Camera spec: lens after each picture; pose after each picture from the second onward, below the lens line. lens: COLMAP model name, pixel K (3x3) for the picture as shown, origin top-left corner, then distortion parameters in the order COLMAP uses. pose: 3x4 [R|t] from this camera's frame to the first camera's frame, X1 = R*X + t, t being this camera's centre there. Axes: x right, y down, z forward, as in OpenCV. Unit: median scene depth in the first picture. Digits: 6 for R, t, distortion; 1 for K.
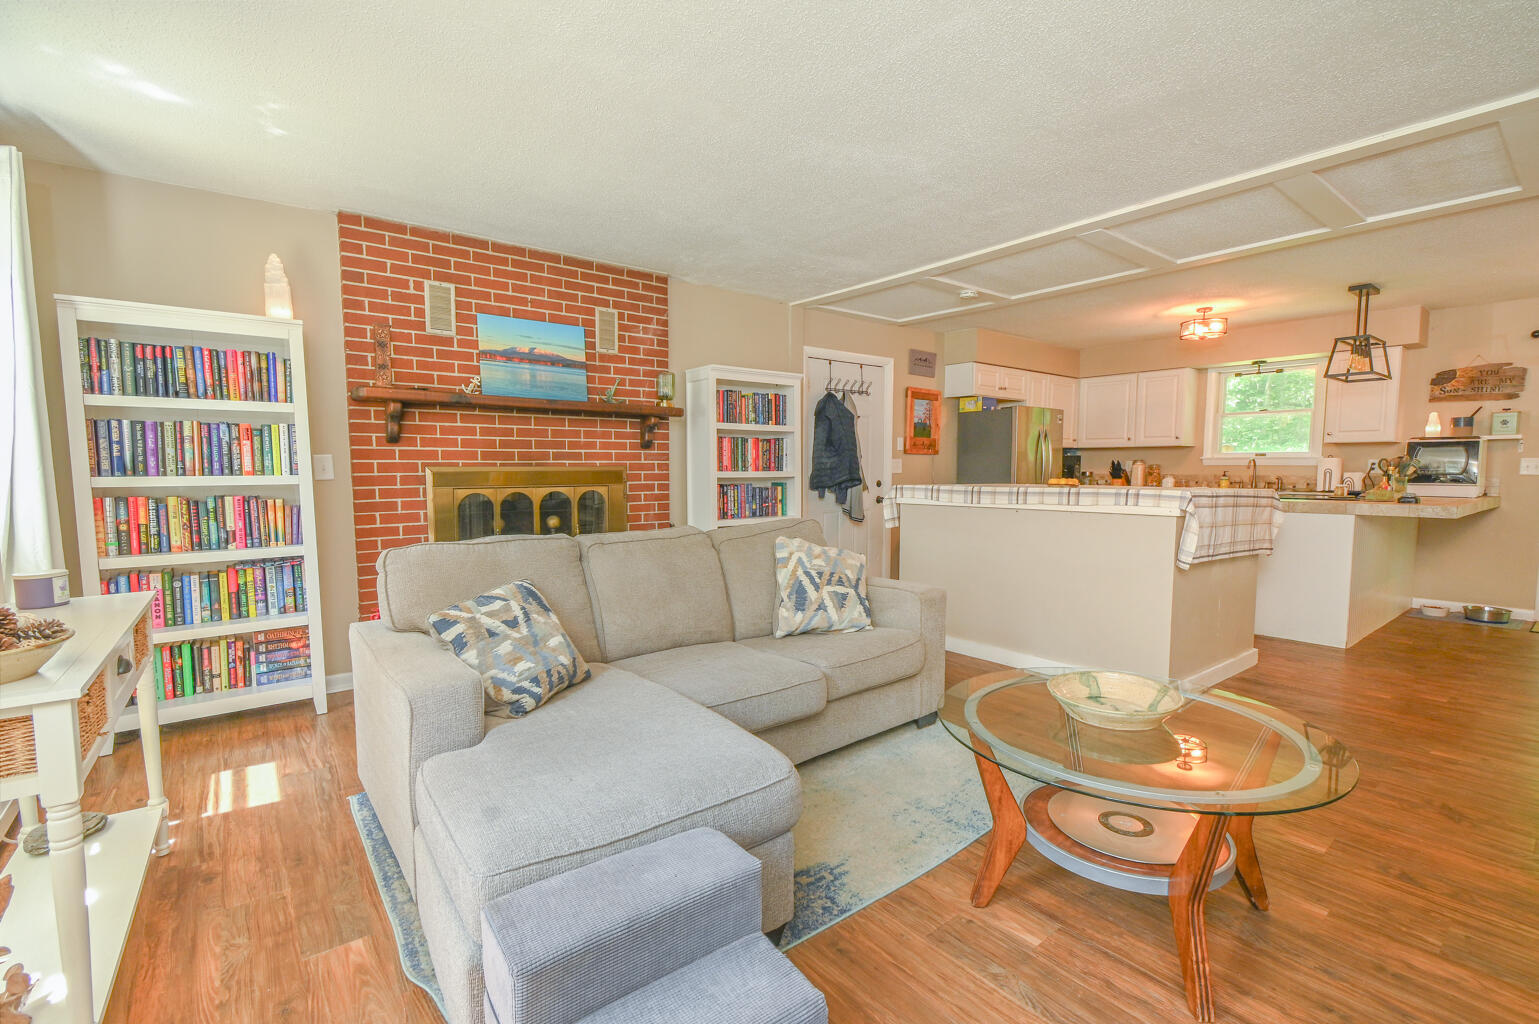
lens RADIAL K [[691.8, 0, 765.2], [0, 691.8, 522.1], [0, 0, 1]] dist [0.003356, 0.000310]
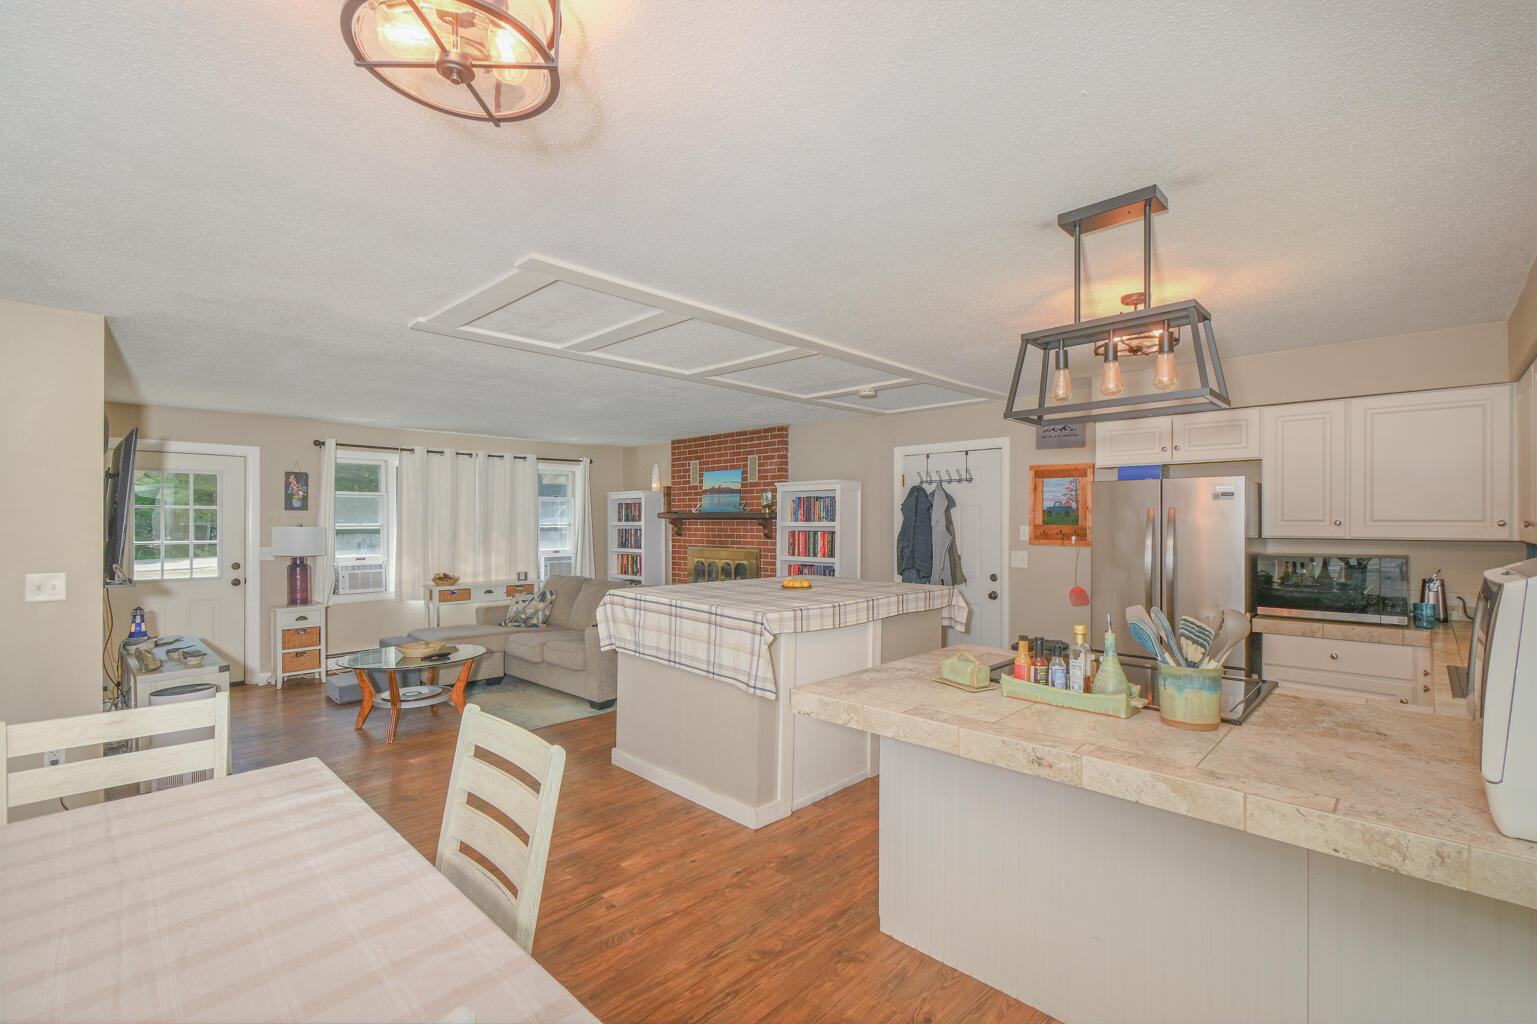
lens RADIAL K [[690.9, 0, 764.2], [0, 690.9, 522.1], [0, 0, 1]] dist [0.003356, 0.000310]
pose [[0.122901, -0.005349, -0.992405, 1.473864], [-0.085664, 0.996196, -0.015978, -0.126784], [0.988715, 0.086977, 0.121975, 0.859120]]
